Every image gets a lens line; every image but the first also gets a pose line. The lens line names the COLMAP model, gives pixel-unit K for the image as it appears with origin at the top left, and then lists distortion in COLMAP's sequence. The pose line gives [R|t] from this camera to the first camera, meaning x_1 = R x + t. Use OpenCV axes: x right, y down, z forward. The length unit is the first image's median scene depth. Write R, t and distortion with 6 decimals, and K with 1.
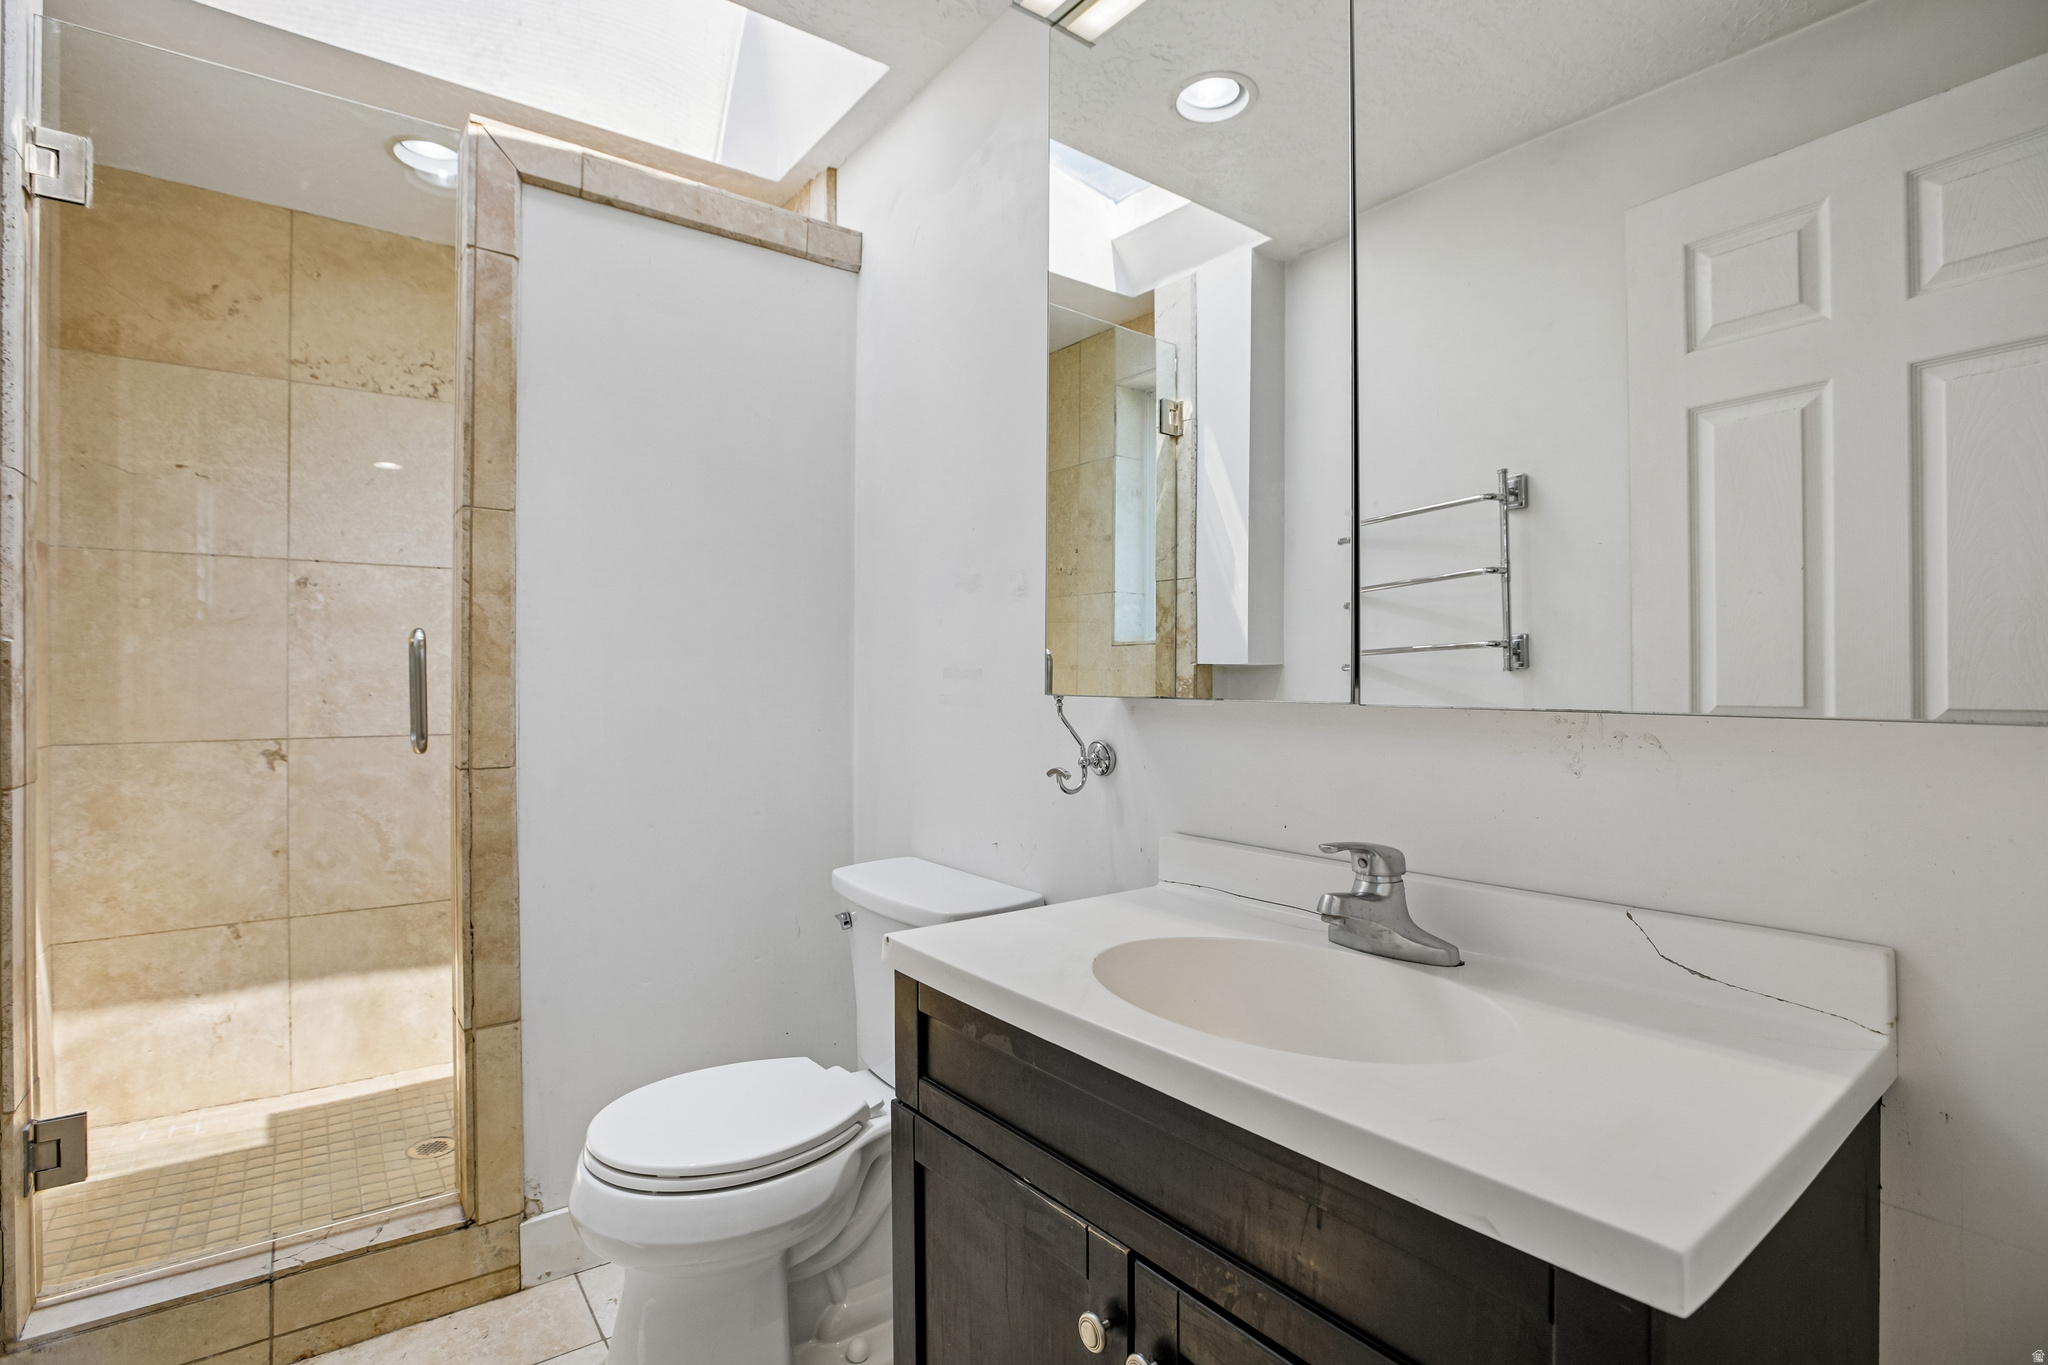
lens RADIAL K [[979.6, 0, 1019.9], [0, 979.6, 684.1], [0, 0, 1]] dist [-0.054133, 0.017865]
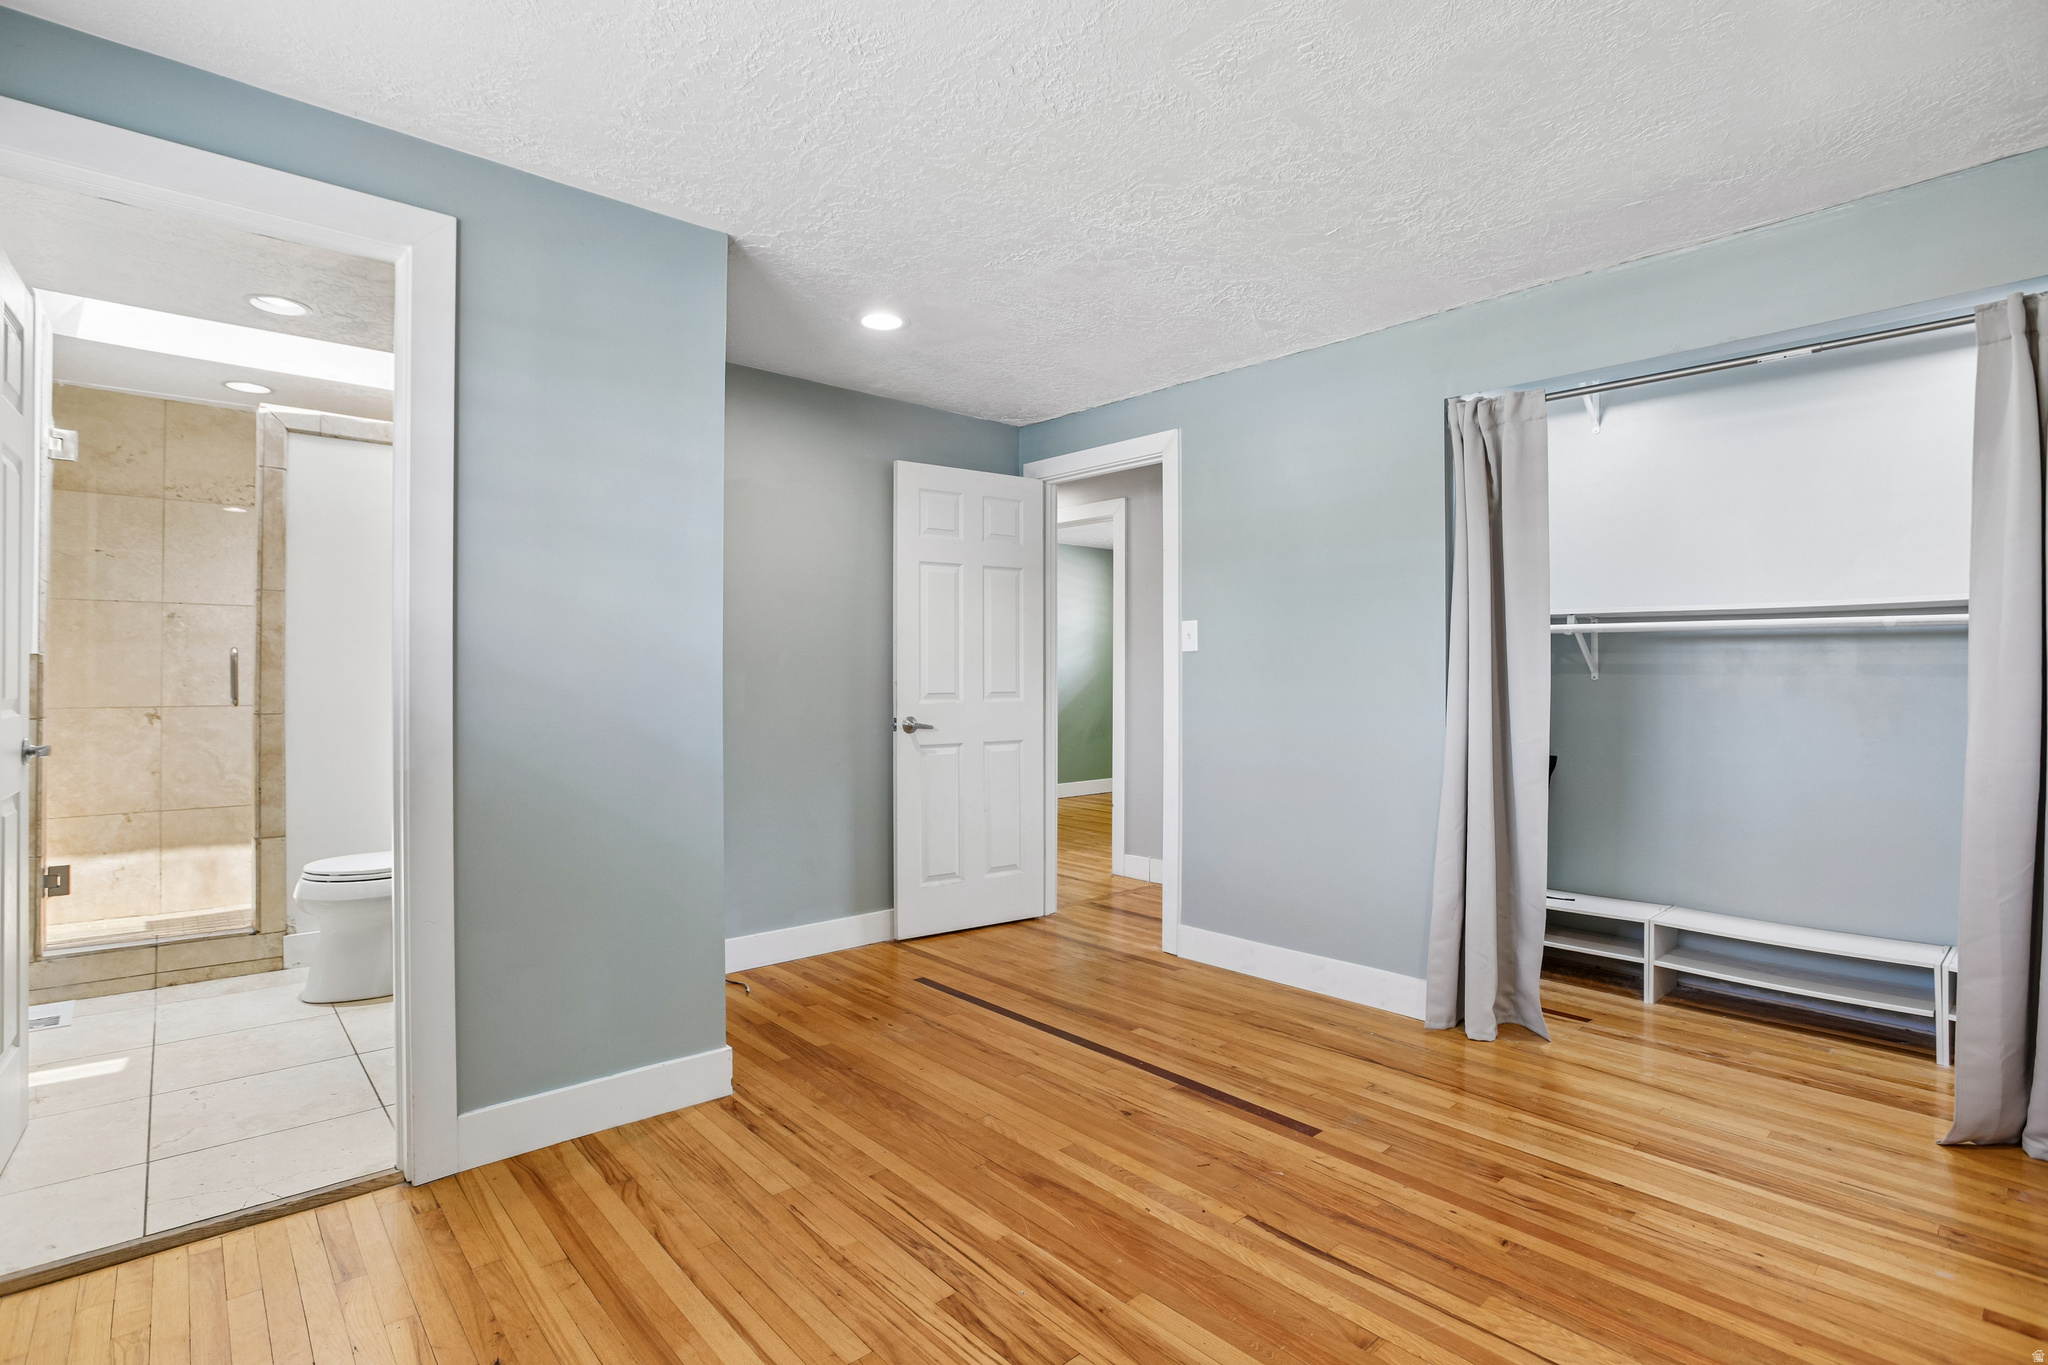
lens RADIAL K [[979.6, 0, 1019.9], [0, 979.6, 684.1], [0, 0, 1]] dist [-0.054133, 0.017865]
pose [[0.995195, 0.005195, 0.097773, 0.829984], [-0.004811, 0.999980, -0.004164, 0.021830], [-0.097793, 0.003674, 0.995200, -1.167382]]
